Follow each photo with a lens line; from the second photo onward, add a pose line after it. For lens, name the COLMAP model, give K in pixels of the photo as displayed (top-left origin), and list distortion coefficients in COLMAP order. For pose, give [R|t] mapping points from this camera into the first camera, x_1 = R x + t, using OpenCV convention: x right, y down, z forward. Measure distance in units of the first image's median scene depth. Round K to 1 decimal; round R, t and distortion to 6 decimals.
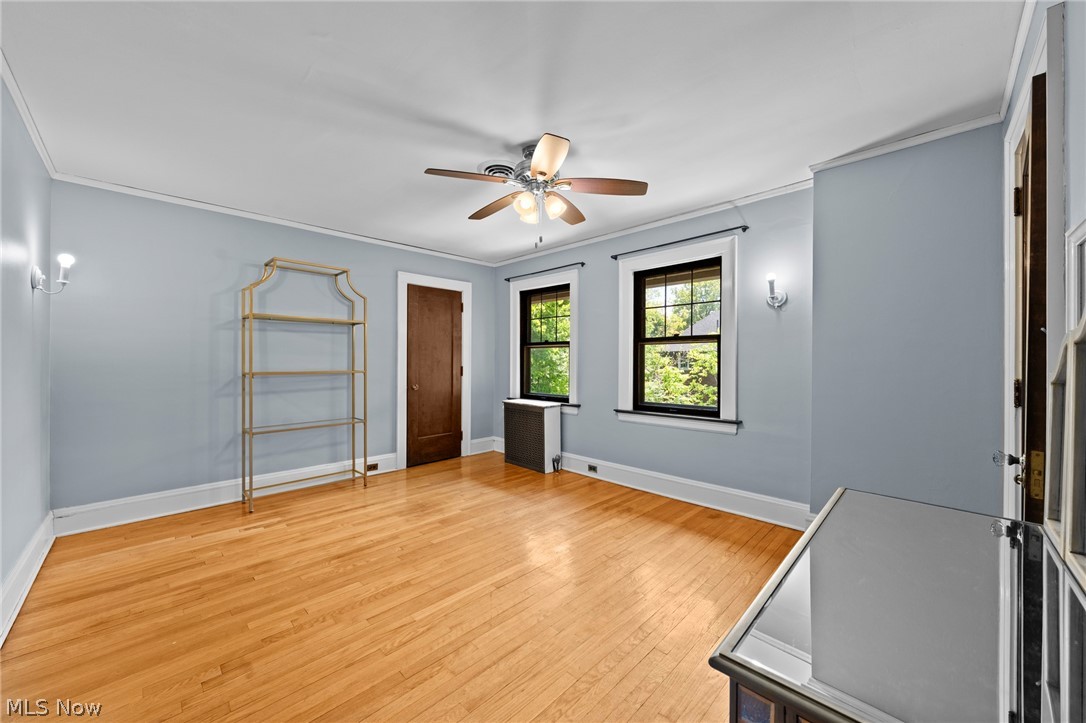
lens RADIAL K [[385.0, 0, 543.0], [0, 385.0, 361.5], [0, 0, 1]] dist [-0.011520, -0.000045]
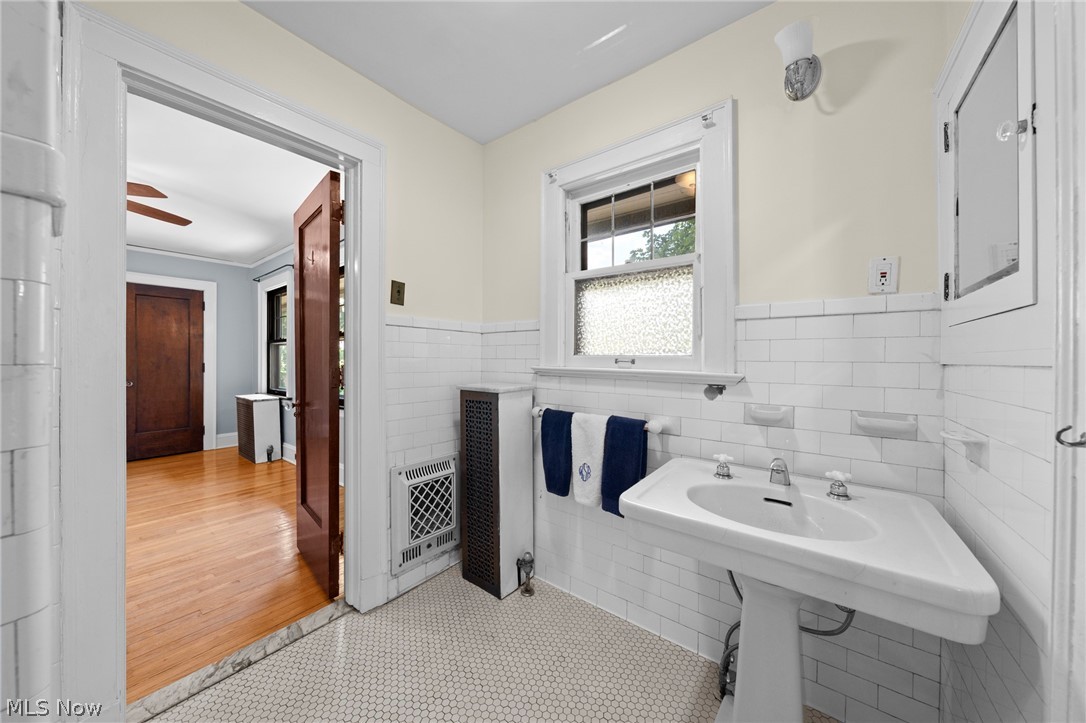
lens RADIAL K [[356.2, 0, 543.0], [0, 356.2, 361.5], [0, 0, 1]] dist [-0.014323, 0.000010]
pose [[0.992273, -0.008739, 0.123762, 0.672496], [0.008425, 0.999960, 0.003061, 0.014875], [-0.123784, -0.001995, 0.992307, -0.056643]]
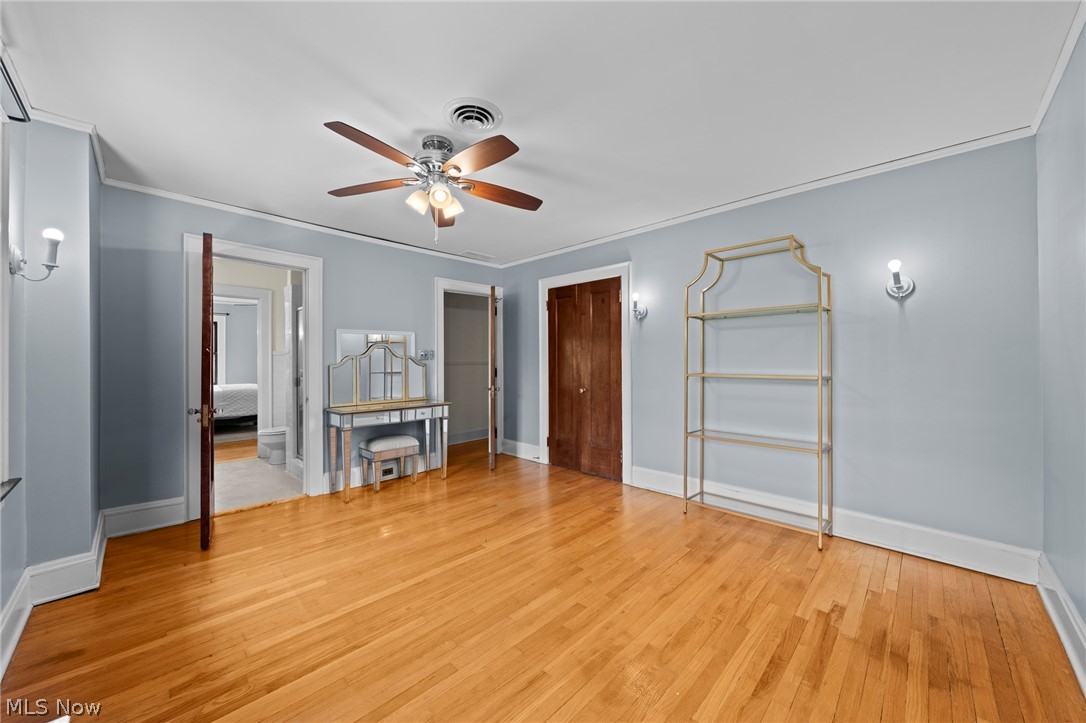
lens RADIAL K [[385.0, 0, 543.0], [0, 385.0, 361.5], [0, 0, 1]] dist [-0.011520, -0.000045]
pose [[-0.999986, -0.002503, -0.004660, -0.156162], [-0.002507, 0.999996, 0.000906, -0.003301], [0.004658, 0.000918, -0.999989, 1.118447]]
